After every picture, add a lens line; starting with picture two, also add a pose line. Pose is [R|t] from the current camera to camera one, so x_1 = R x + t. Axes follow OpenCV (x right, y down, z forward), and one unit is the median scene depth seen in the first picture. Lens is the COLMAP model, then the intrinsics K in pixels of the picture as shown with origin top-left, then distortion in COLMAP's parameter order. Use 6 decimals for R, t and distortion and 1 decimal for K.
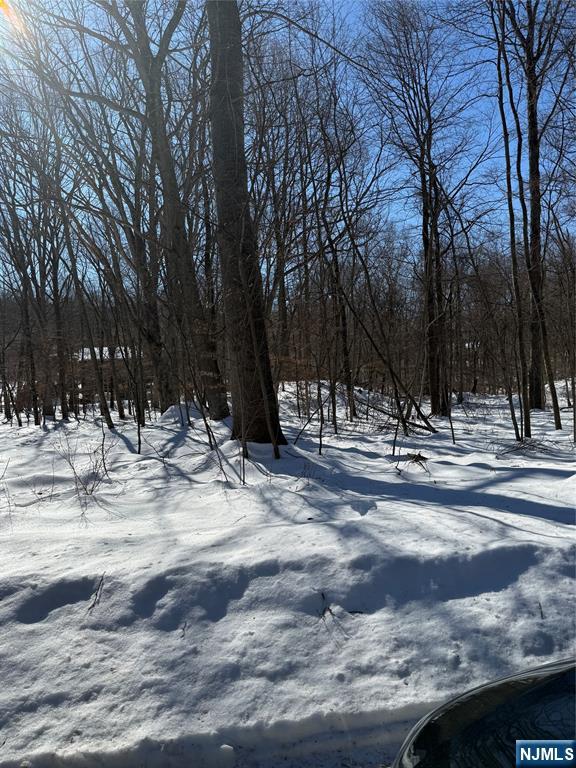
lens RADIAL K [[530.8, 0, 288.0], [0, 530.8, 384.0], [0, 0, 1]] dist [0.097234, -0.140195]
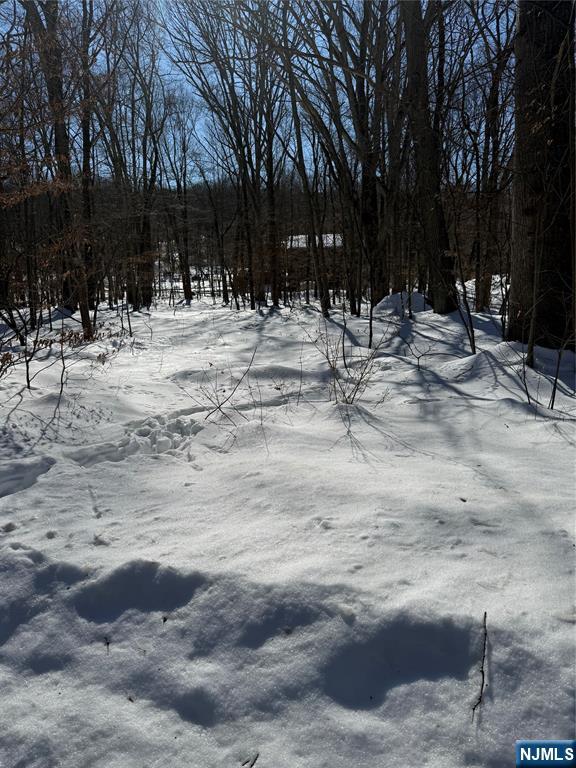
lens RADIAL K [[530.8, 0, 288.0], [0, 530.8, 384.0], [0, 0, 1]] dist [0.097234, -0.140195]
pose [[0.934928, 0.101029, -0.340150, -0.126201], [-0.031881, 0.978650, 0.203046, 0.020213], [0.353402, -0.178989, 0.918188, 0.187266]]
